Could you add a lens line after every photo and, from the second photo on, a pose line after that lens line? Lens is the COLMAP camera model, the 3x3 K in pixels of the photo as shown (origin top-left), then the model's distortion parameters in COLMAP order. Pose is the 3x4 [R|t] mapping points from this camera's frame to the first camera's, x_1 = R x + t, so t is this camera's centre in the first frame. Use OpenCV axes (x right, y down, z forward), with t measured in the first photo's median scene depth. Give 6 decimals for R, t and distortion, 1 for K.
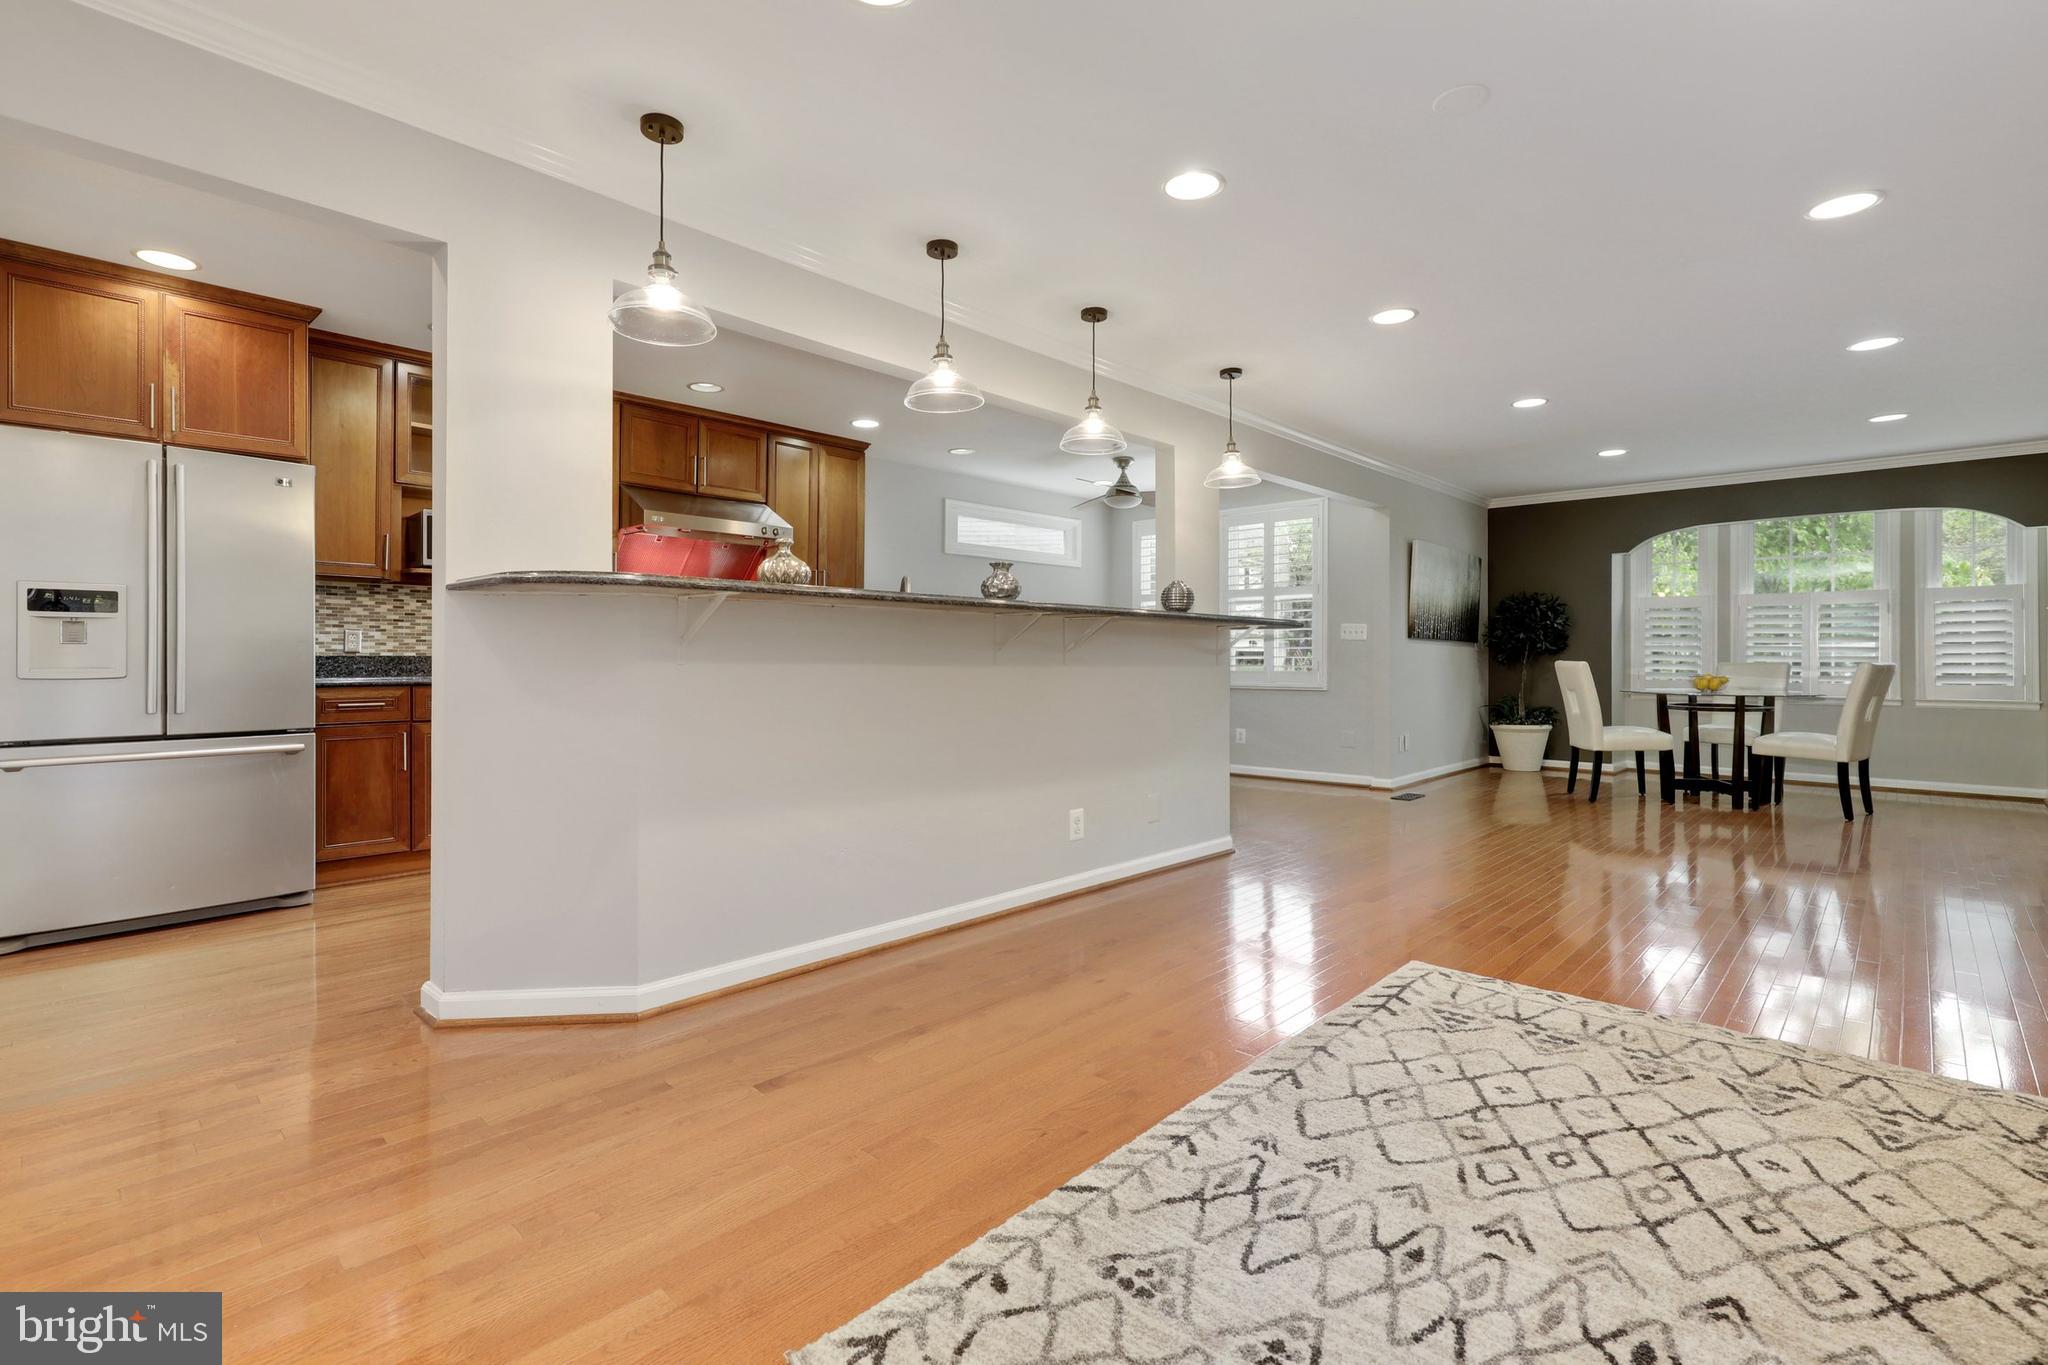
lens RADIAL K [[937.2, 0, 1022.5], [0, 937.2, 671.4], [0, 0, 1]] dist [0.000581, -0.000364]
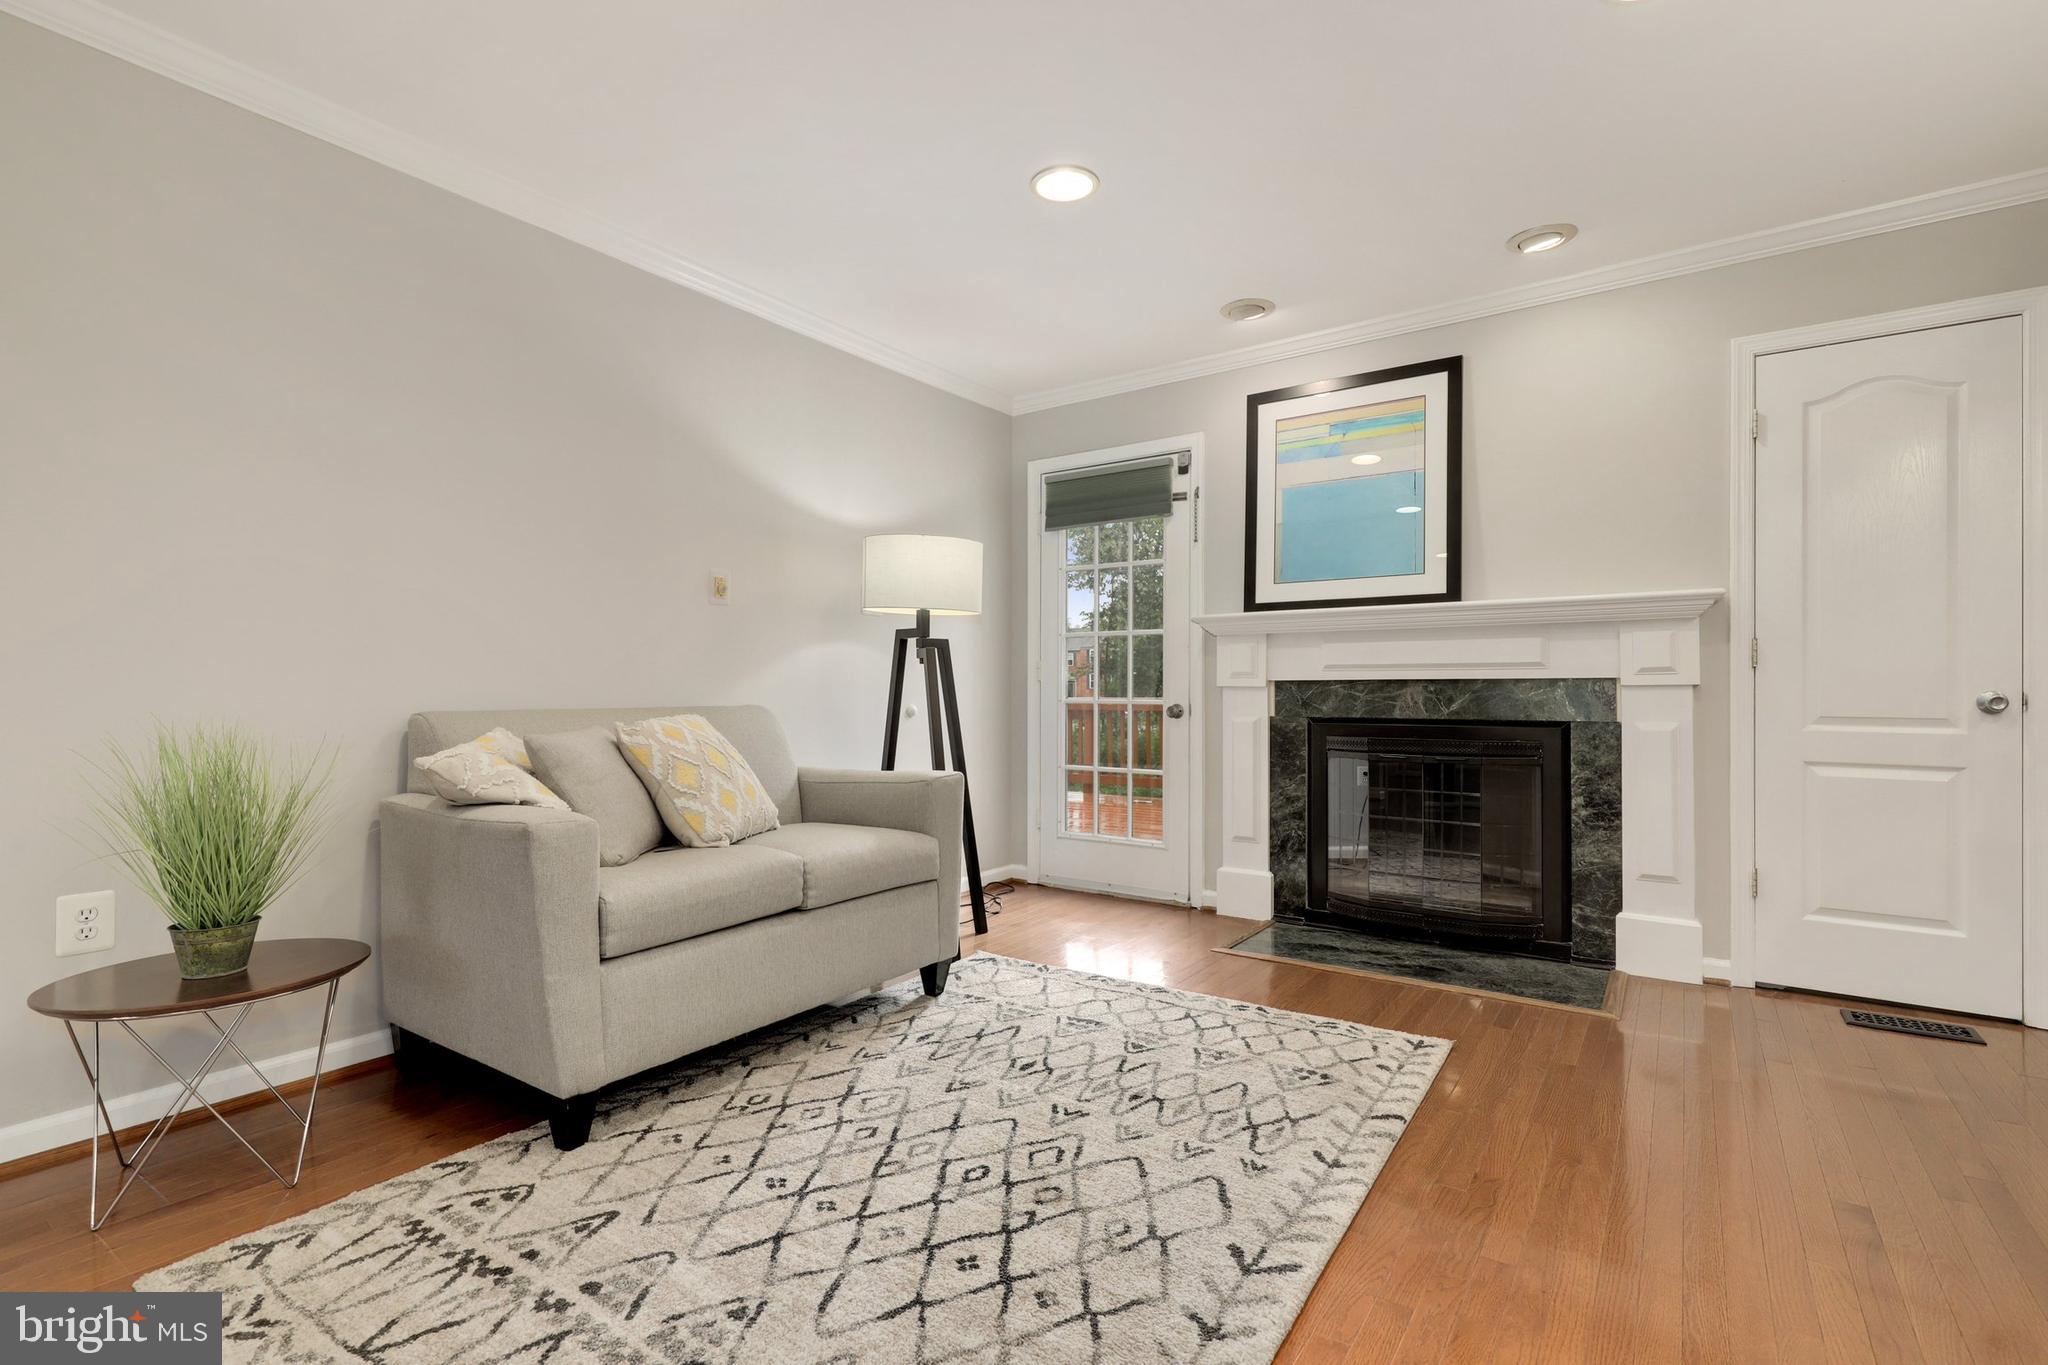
lens RADIAL K [[937.2, 0, 1023.0], [0, 937.2, 682.9], [0, 0, 1]] dist [0.000581, -0.000364]
pose [[-0.989263, -0.002477, -0.146128, 0.679110], [-0.002997, 0.999990, 0.003335, -0.022575], [0.146118, 0.003737, -0.989260, 2.033956]]
